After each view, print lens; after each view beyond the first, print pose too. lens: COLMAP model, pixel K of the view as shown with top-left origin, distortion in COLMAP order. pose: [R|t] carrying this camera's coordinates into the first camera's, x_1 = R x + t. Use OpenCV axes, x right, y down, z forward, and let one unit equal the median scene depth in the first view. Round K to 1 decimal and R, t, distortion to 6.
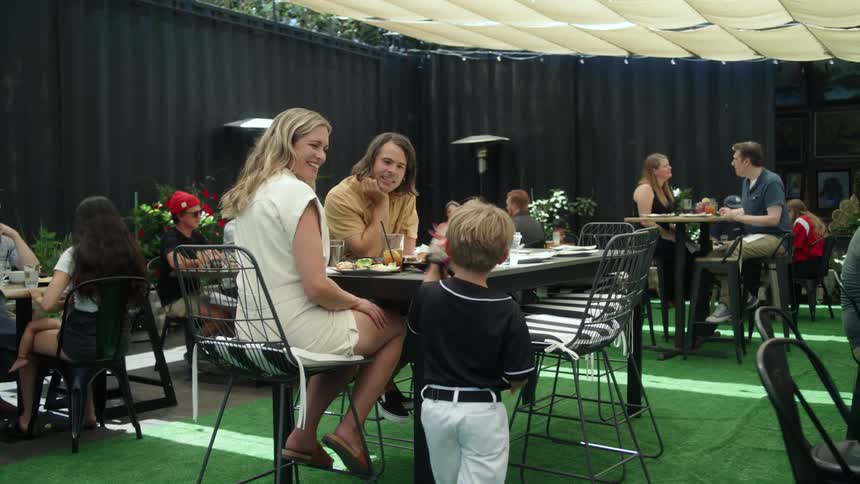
lens RADIAL K [[862.6, 0, 430.0], [0, 862.6, 242.0], [0, 0, 1]] dist [-0.089820, 0.100840]
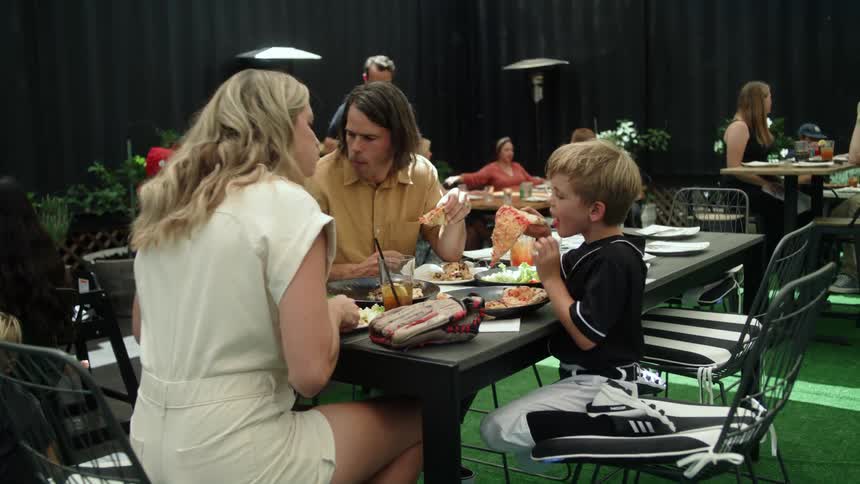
lens RADIAL K [[862.6, 0, 430.0], [0, 862.6, 242.0], [0, 0, 1]] dist [-0.089820, 0.100840]
pose [[0.997780, -0.009936, -0.065848, 0.010398], [0.016086, 0.995486, 0.093533, -0.033916], [0.064621, -0.094384, 0.993436, 0.170431]]
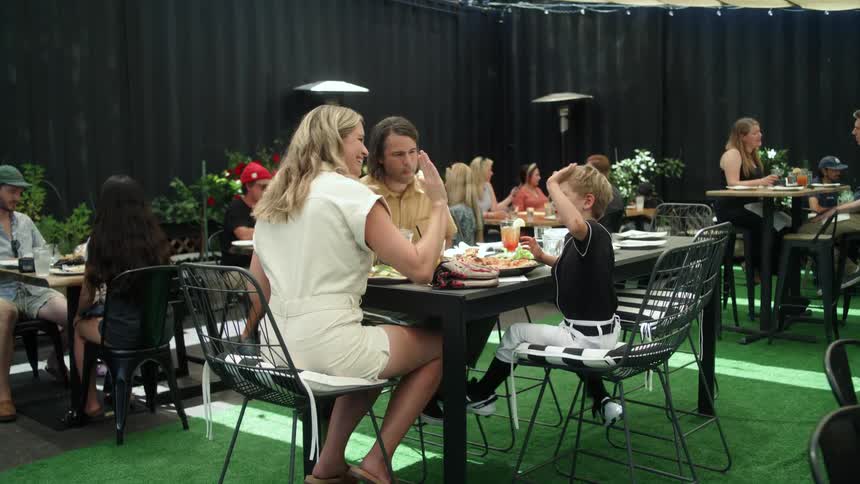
lens RADIAL K [[862.6, 0, 430.0], [0, 862.6, 242.0], [0, 0, 1]] dist [-0.089820, 0.100840]
pose [[0.994083, 0.006615, -0.108423, 0.025483], [0.000047, 0.998118, 0.061329, -0.026014], [0.108624, -0.060971, 0.992211, 0.038525]]
